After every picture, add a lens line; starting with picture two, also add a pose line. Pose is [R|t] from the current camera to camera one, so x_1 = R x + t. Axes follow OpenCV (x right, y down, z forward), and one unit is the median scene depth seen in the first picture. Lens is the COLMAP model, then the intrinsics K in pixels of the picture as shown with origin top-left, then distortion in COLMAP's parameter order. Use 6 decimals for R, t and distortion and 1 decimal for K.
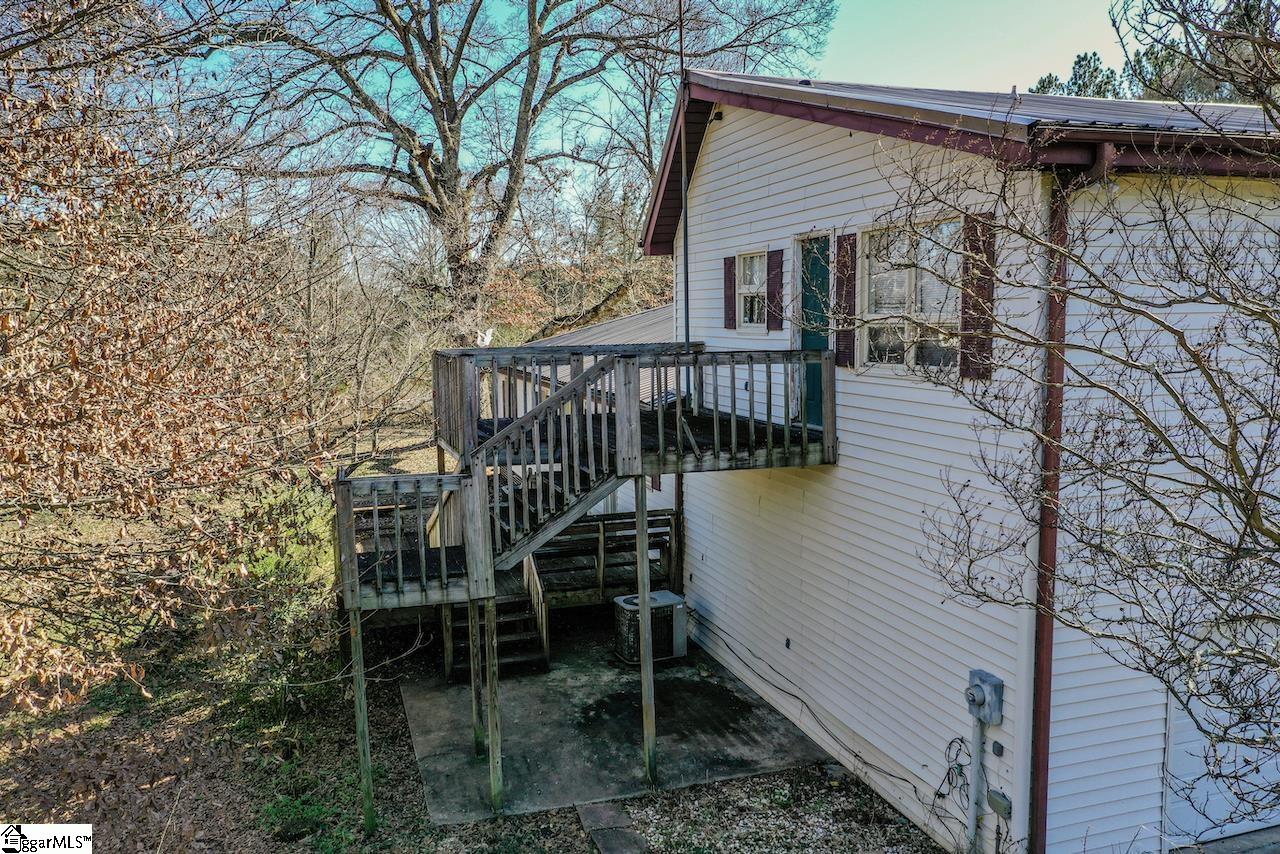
lens RADIAL K [[1007.0, 0, 640.0], [0, 1007.0, 427.0], [0, 0, 1]] dist [0.001062, -0.012161]
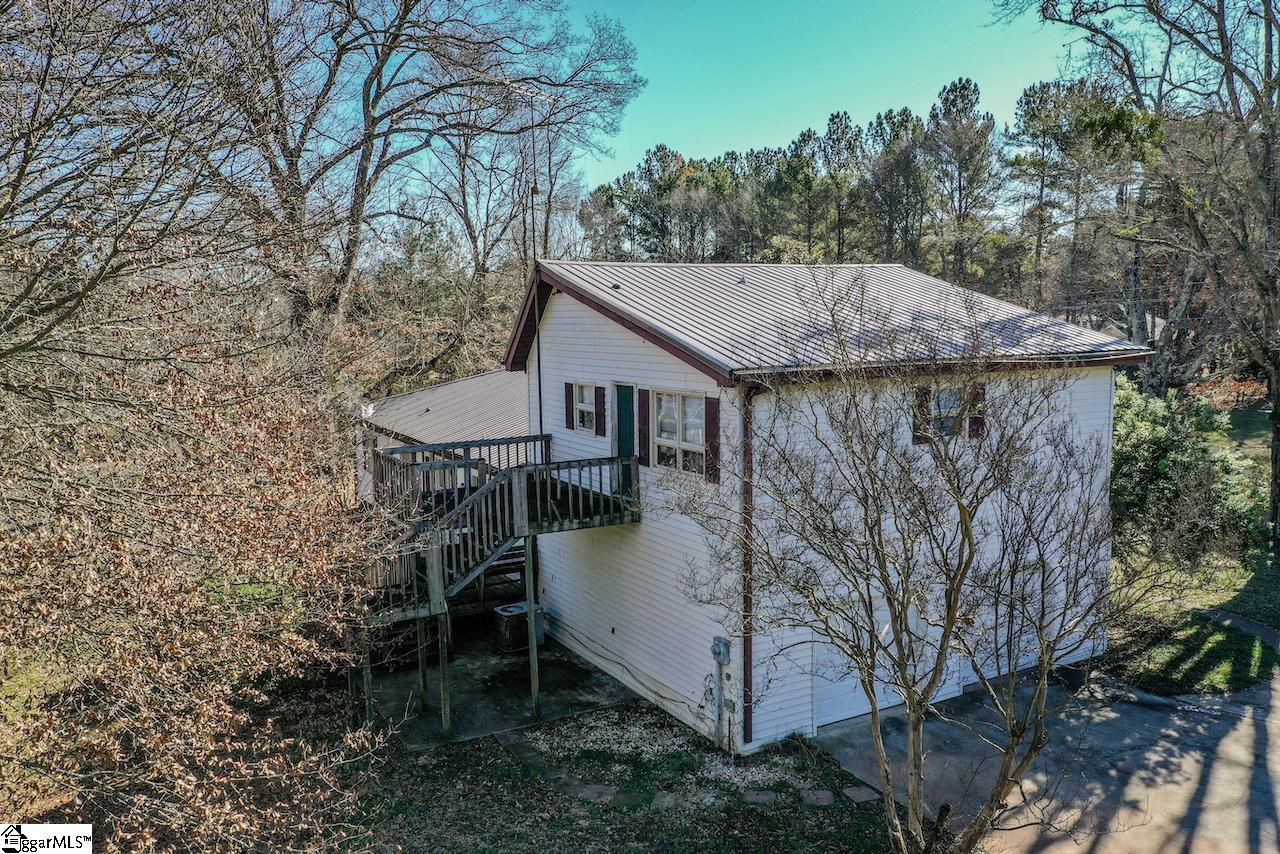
lens RADIAL K [[1007.0, 0, 640.0], [0, 1007.0, 427.0], [0, 0, 1]] dist [0.001062, -0.012161]
pose [[0.979900, -0.023774, 0.198065, -0.137454], [0.023607, 0.999716, 0.003205, -0.128462], [-0.198085, 0.001535, 0.980184, -0.659030]]
